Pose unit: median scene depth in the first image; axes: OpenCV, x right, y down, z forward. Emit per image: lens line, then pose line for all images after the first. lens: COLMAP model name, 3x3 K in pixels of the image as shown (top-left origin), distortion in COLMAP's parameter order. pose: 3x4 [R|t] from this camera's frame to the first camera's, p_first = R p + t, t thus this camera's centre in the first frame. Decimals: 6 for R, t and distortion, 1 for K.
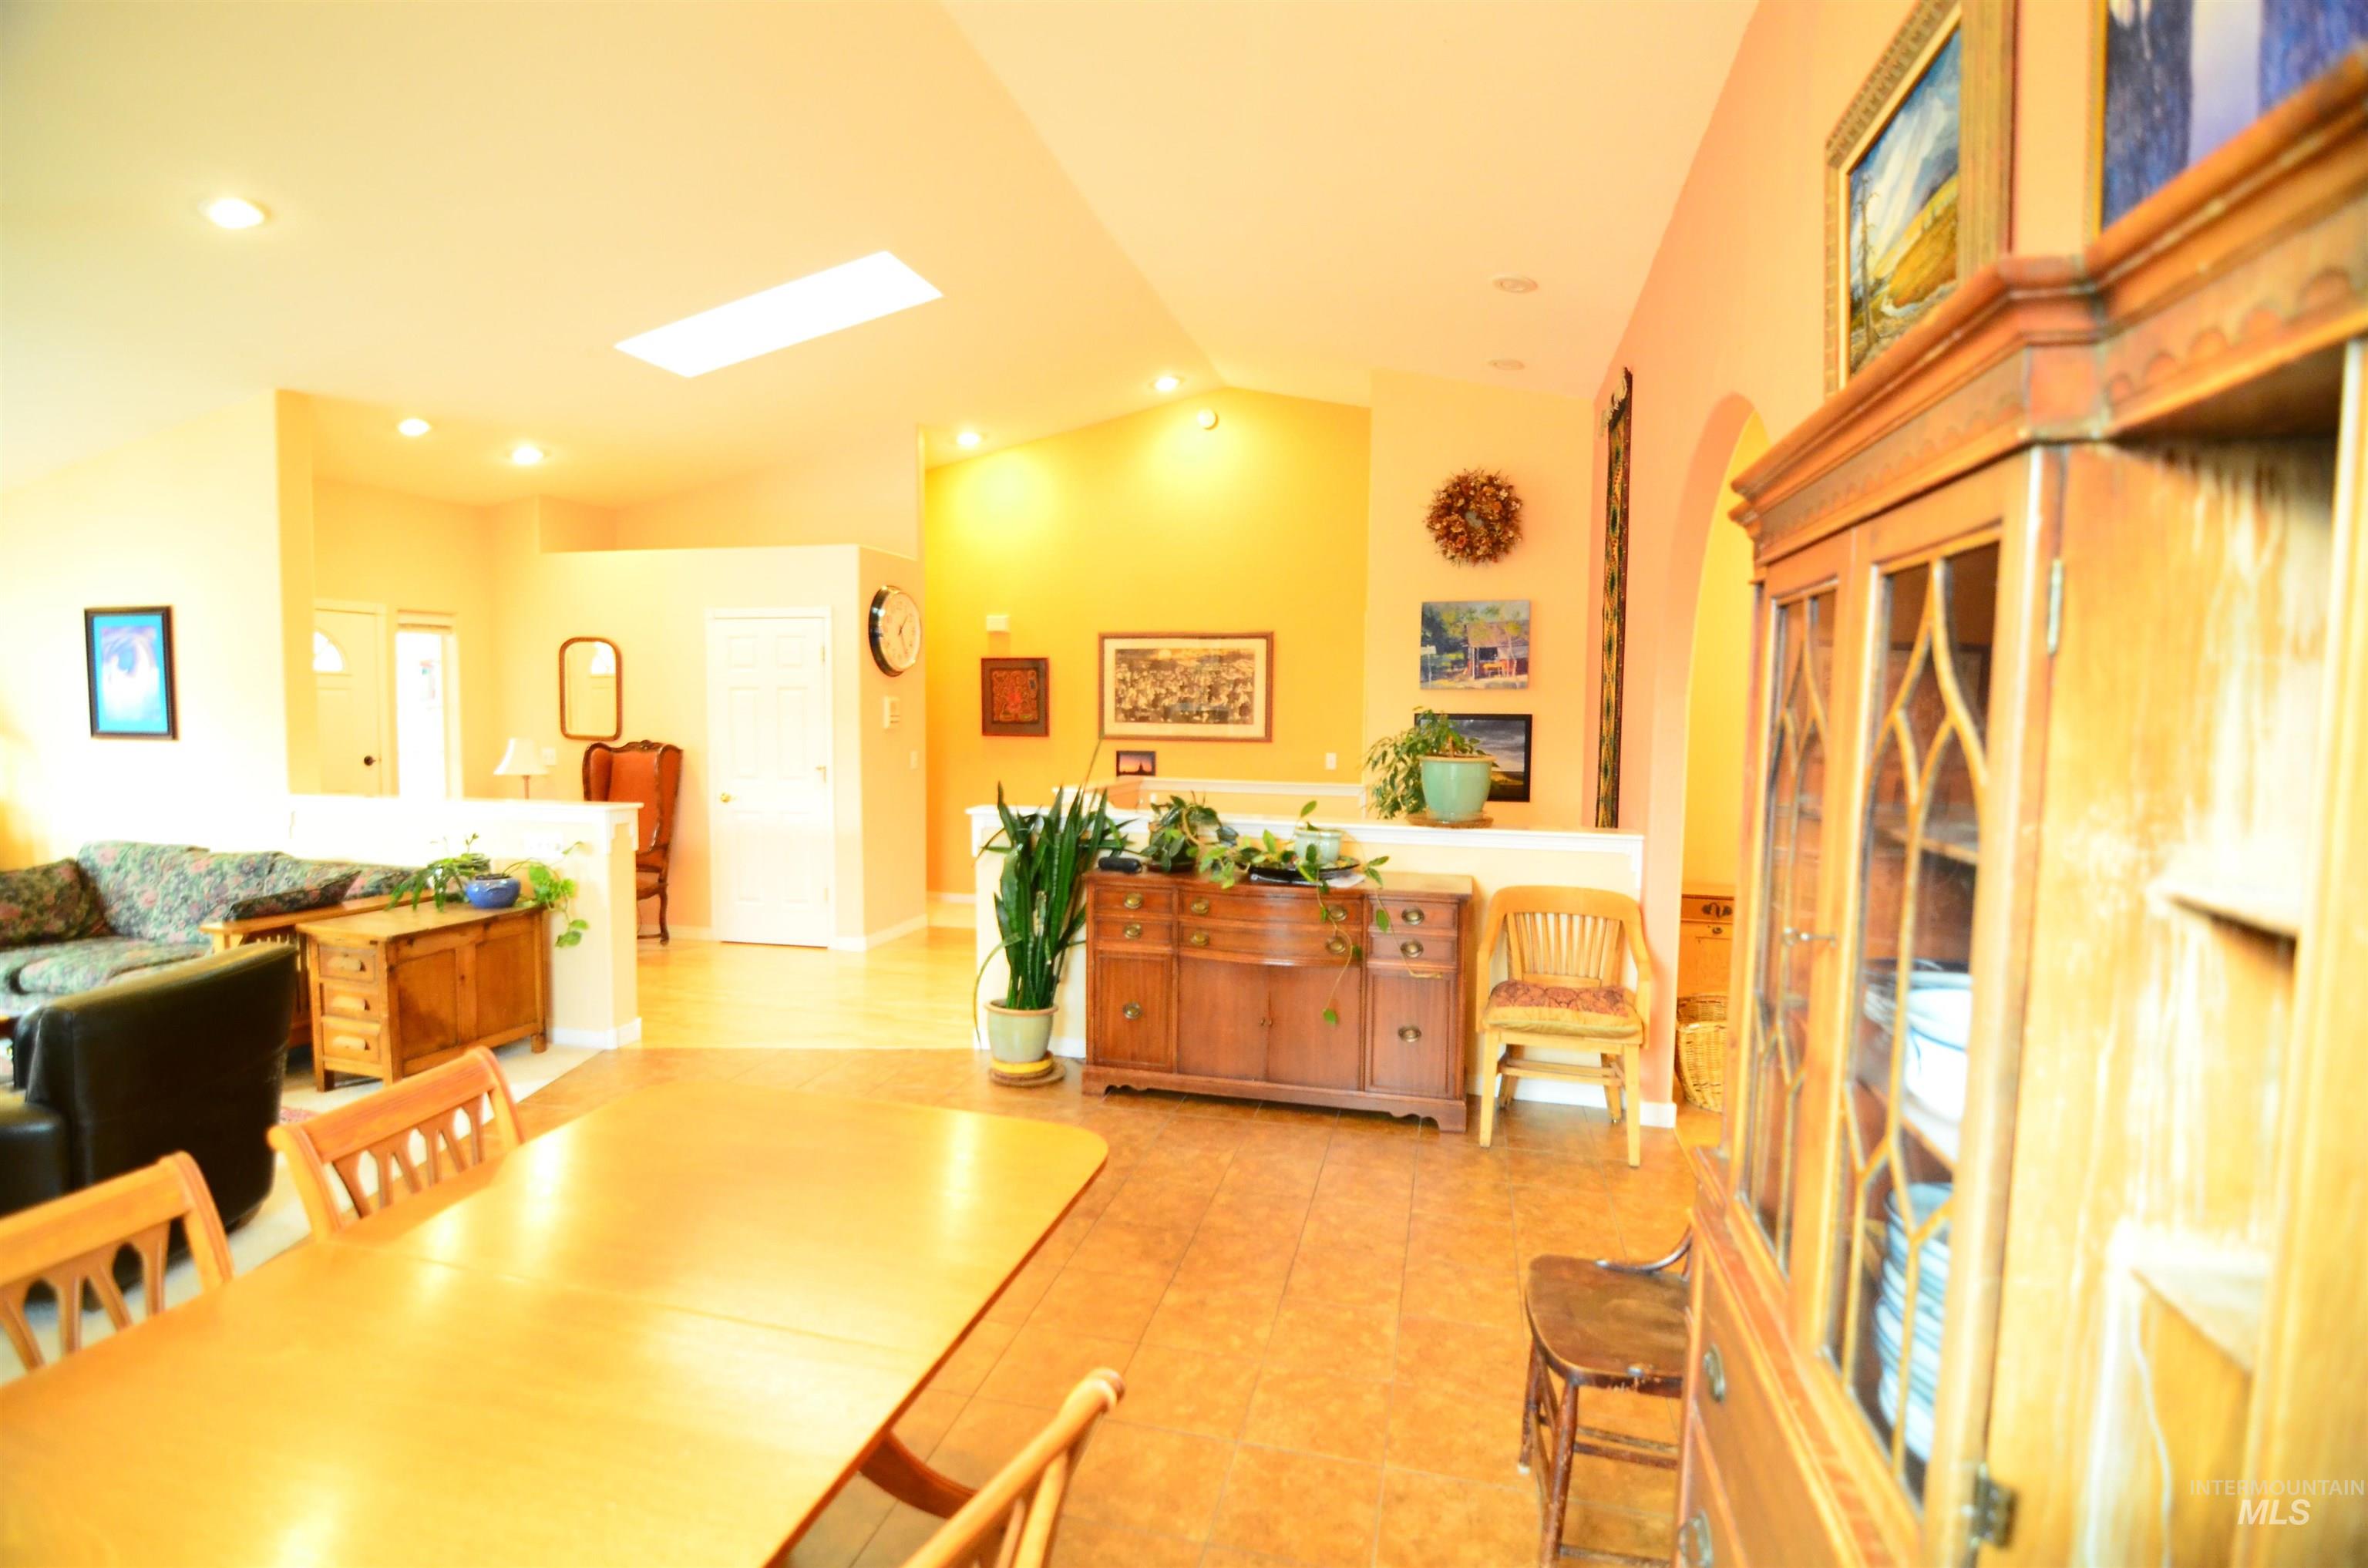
lens RADIAL K [[1136.9, 0, 1173.0], [0, 1136.9, 775.5], [0, 0, 1]] dist [-0.007257, -0.010511]
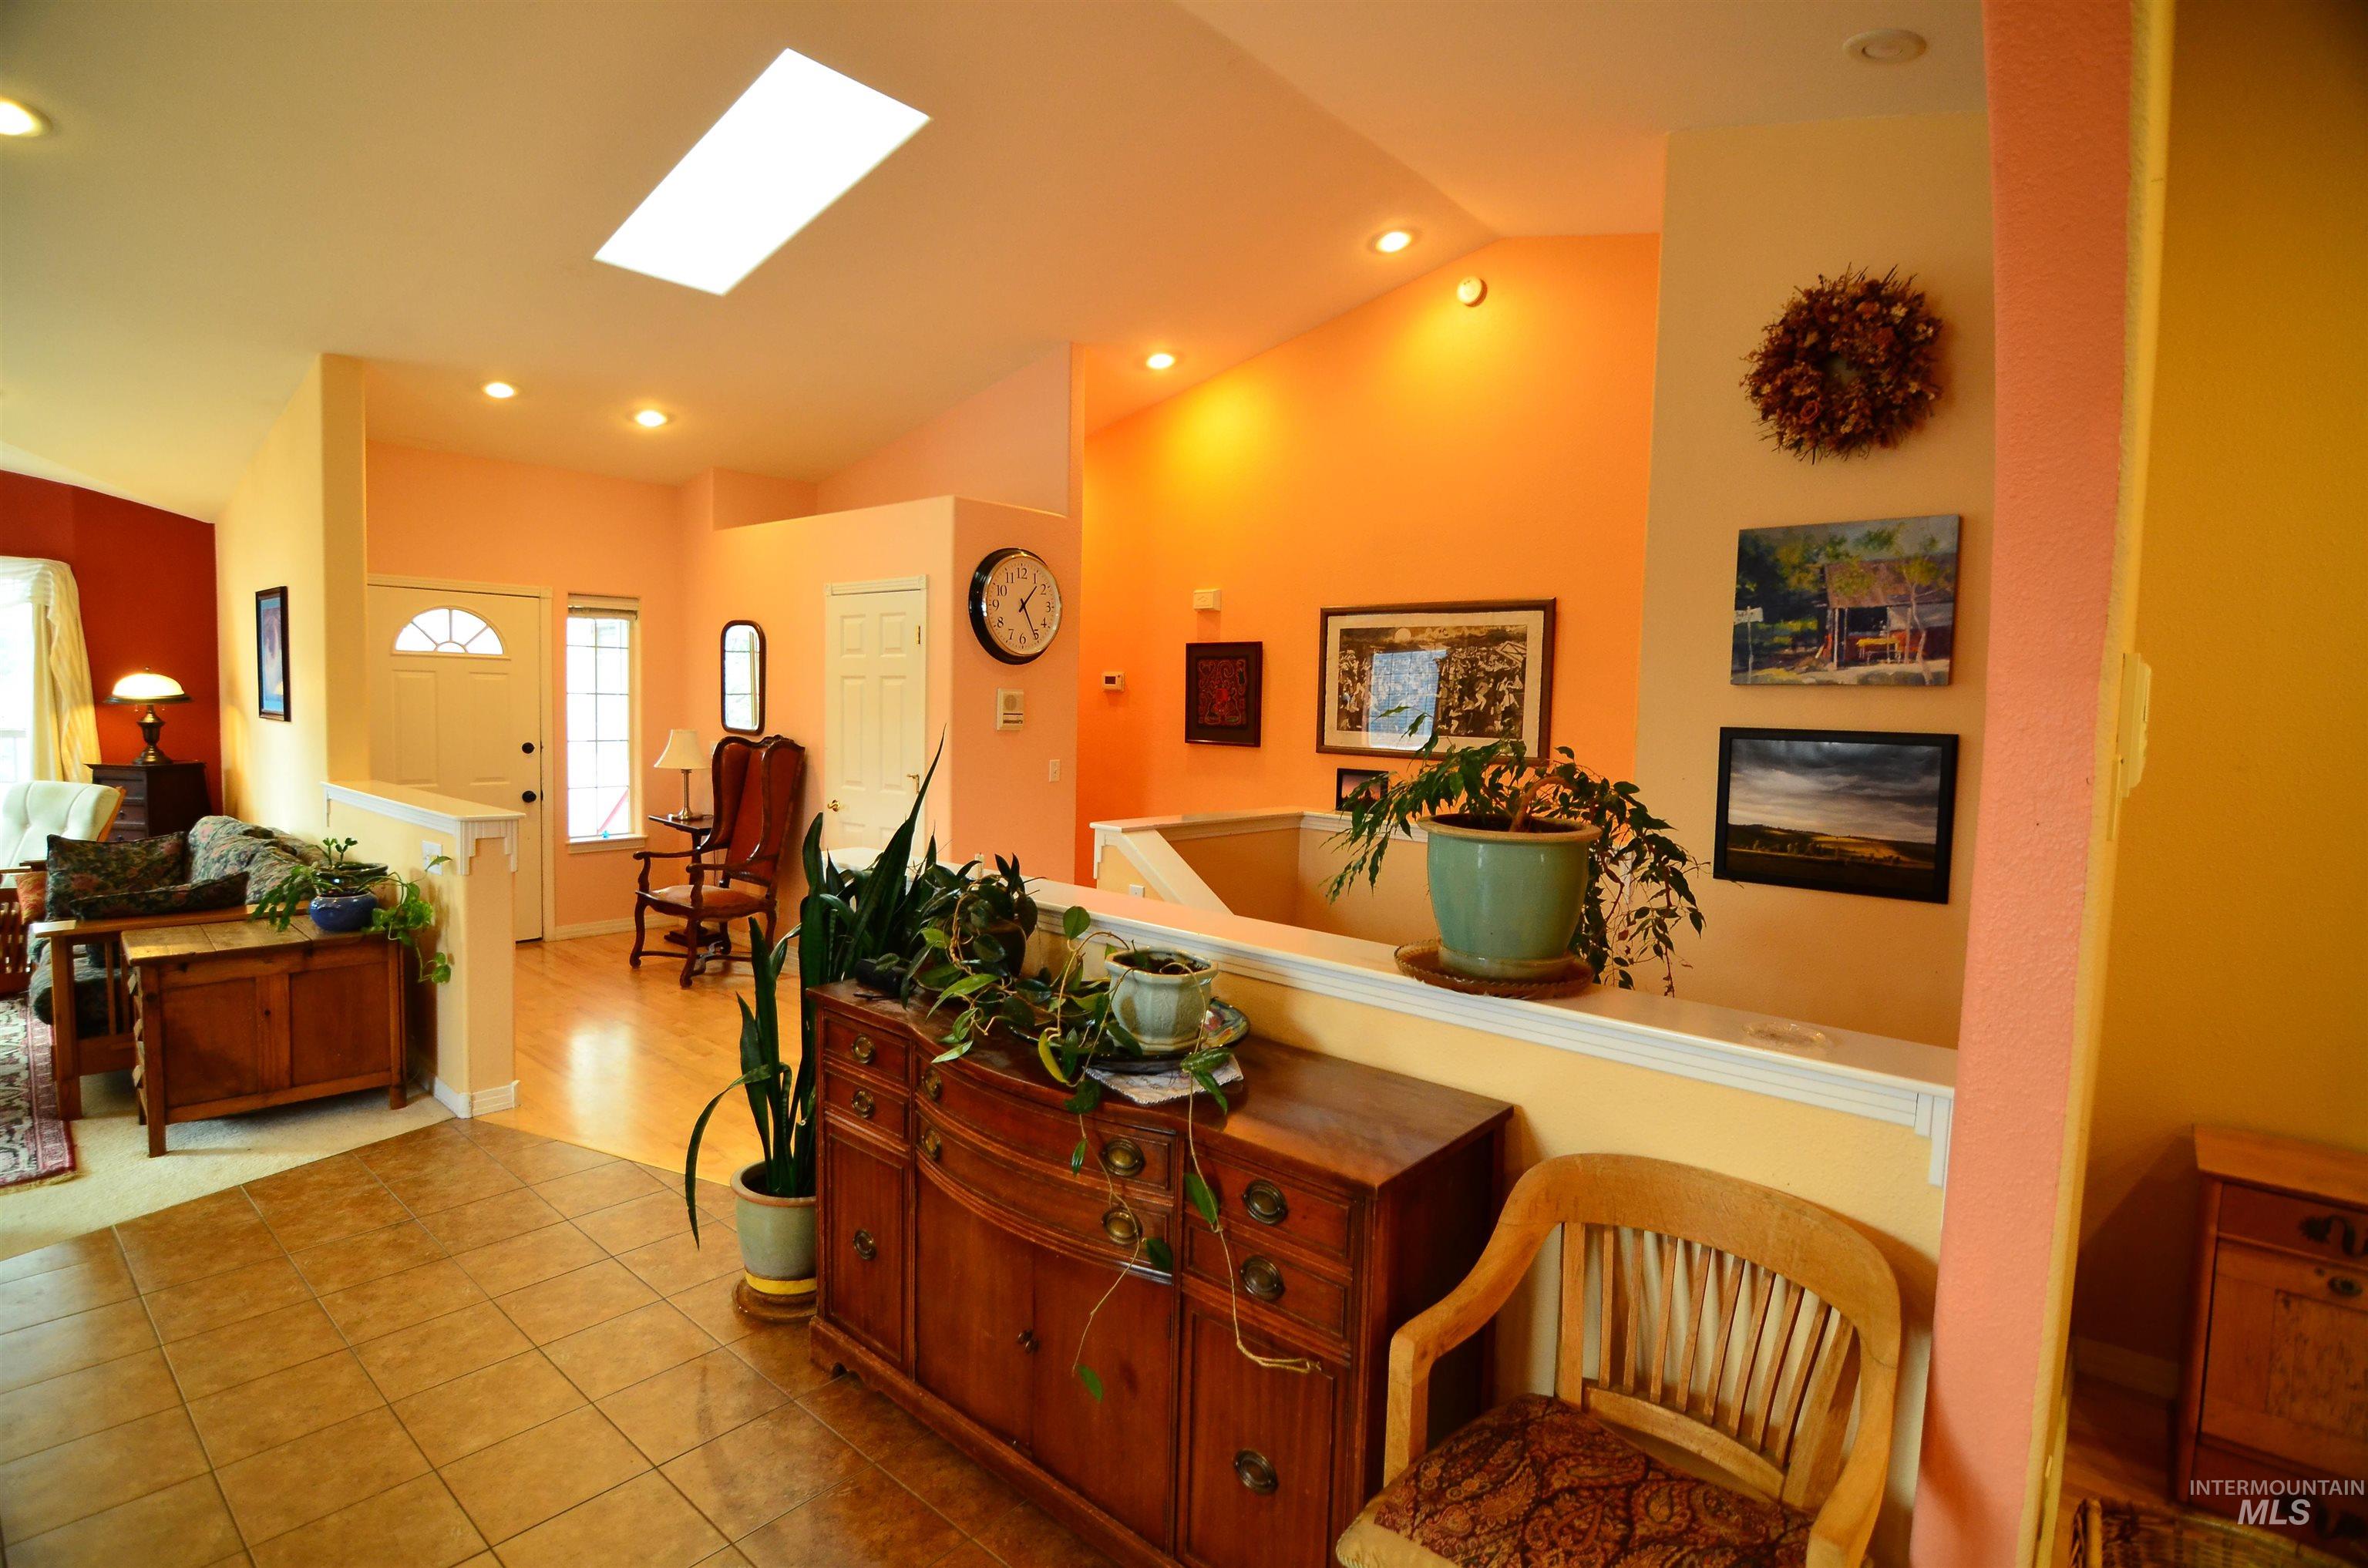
lens RADIAL K [[1136.9, 0, 1173.0], [0, 1136.9, 775.5], [0, 0, 1]] dist [-0.007257, -0.010511]
pose [[0.895550, 0.044565, -0.442723, 0.222295], [-0.046695, 0.998891, 0.006093, -0.021600], [0.442503, 0.015216, 0.896638, 0.375243]]
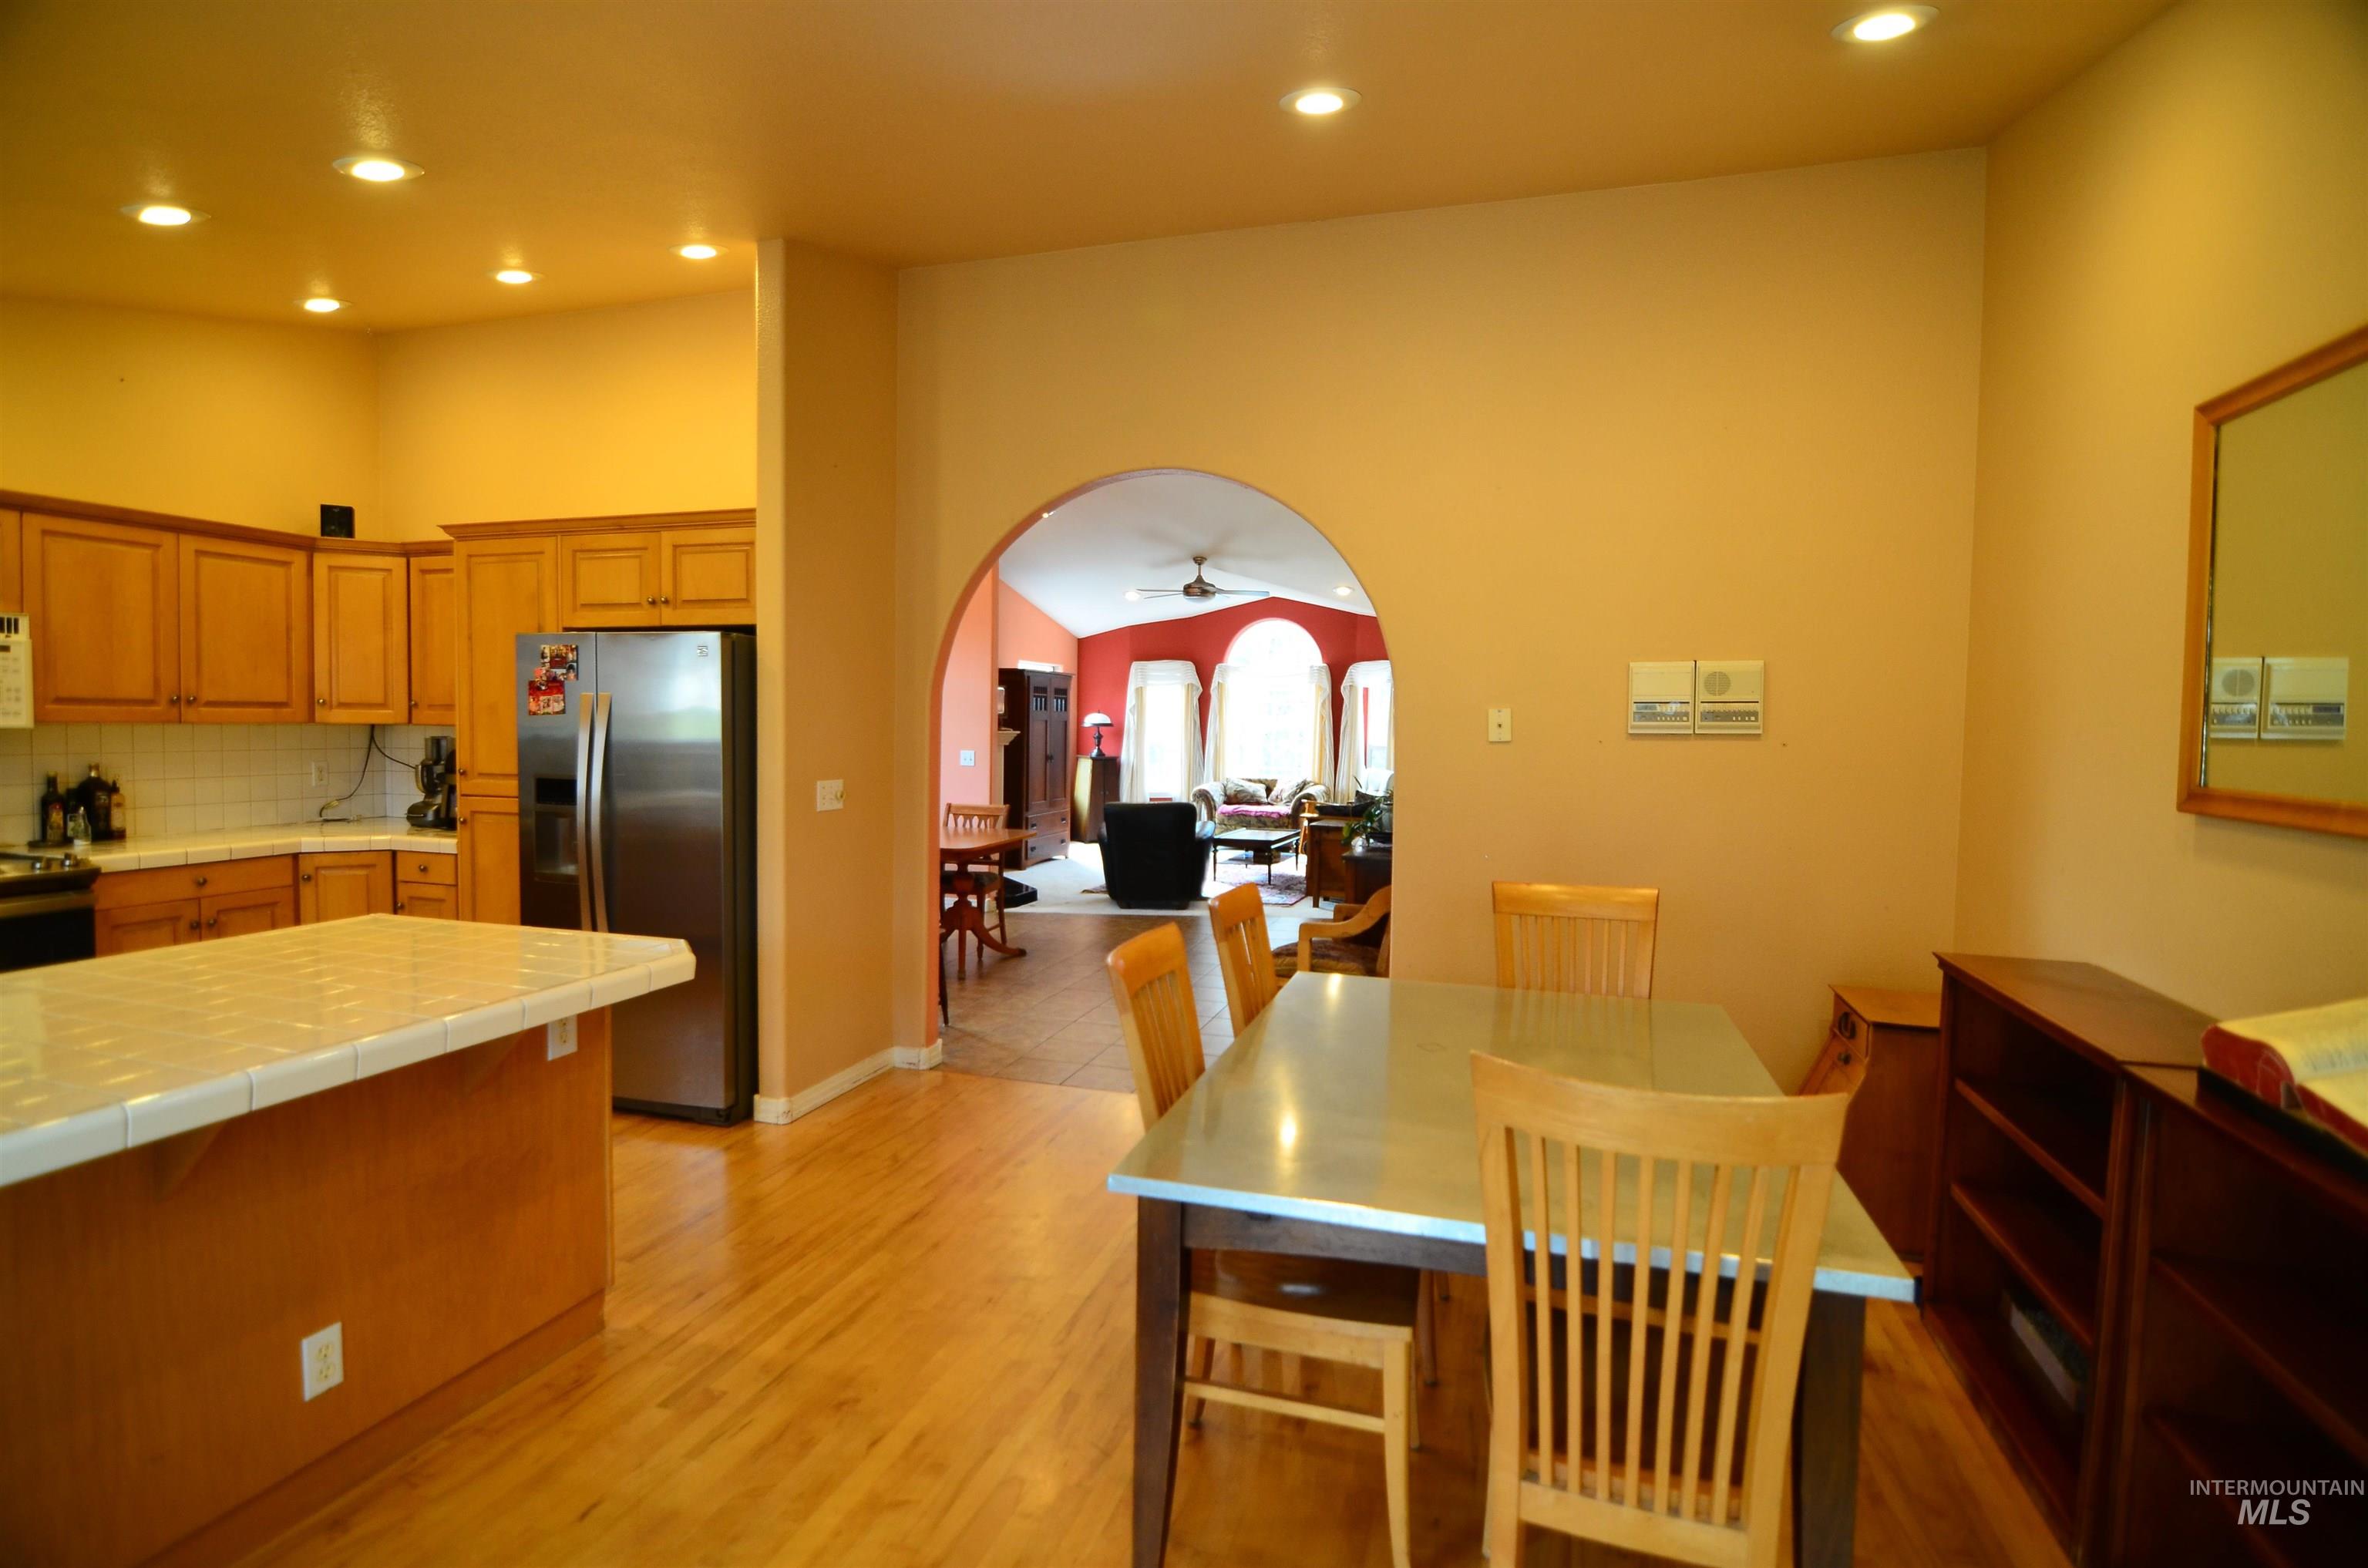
lens RADIAL K [[1143.5, 0, 1176.2], [0, 1143.5, 778.7], [0, 0, 1]] dist [-0.003484, -0.011858]
pose [[-0.054385, 0.039357, -0.997744, 0.899023], [-0.081805, 0.995688, 0.043735, -0.009319], [0.995163, 0.083999, -0.050931, 0.535956]]
